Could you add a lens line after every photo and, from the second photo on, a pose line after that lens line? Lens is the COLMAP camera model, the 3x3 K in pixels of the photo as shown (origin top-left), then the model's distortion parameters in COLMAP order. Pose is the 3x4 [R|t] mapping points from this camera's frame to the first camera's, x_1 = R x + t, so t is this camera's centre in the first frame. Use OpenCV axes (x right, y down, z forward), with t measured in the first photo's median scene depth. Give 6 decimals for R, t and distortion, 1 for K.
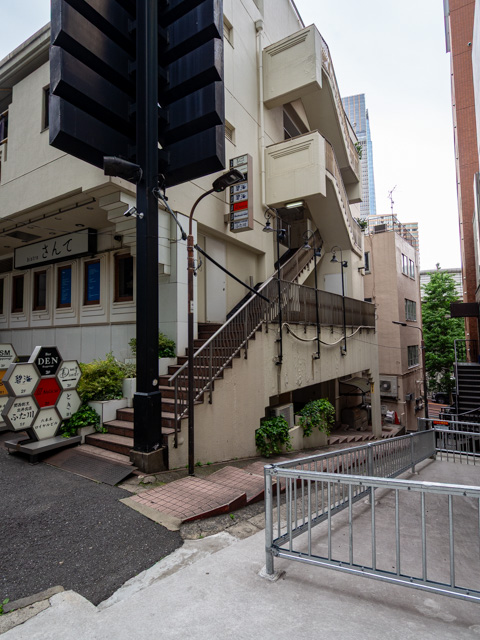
lens RADIAL K [[344.0, 0, 240.0], [0, 344.0, 320.0], [0, 0, 1]] dist [-0.001111, -0.000313]
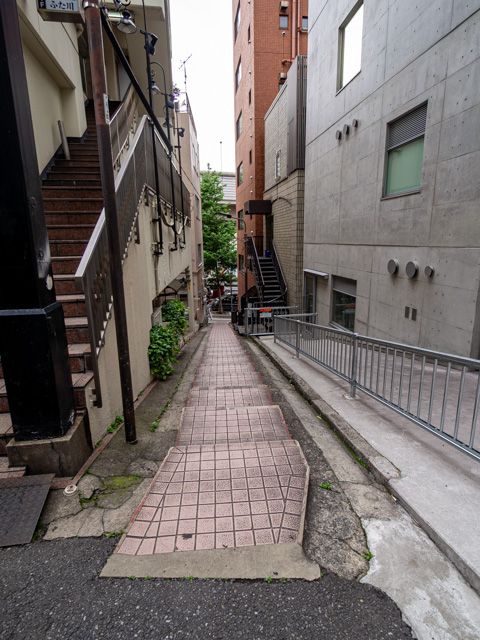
lens RADIAL K [[344.0, 0, 240.0], [0, 344.0, 320.0], [0, 0, 1]] dist [-0.001111, -0.000313]
pose [[0.768150, -0.141747, 0.624383, -0.348608], [-0.031663, 0.965583, 0.258159, 0.112970], [-0.639487, -0.218075, 0.737225, 0.544799]]
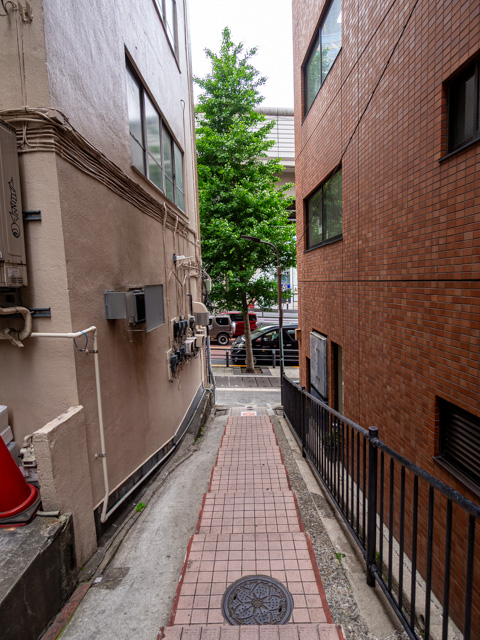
lens RADIAL K [[344.0, 0, 240.0], [0, 344.0, 320.0], [0, 0, 1]] dist [-0.001111, -0.000313]
pose [[0.819979, -0.070587, 0.568025, 1.839128], [-0.015211, 0.989330, 0.144899, 0.869765], [-0.572192, -0.127454, 0.810155, 3.454545]]
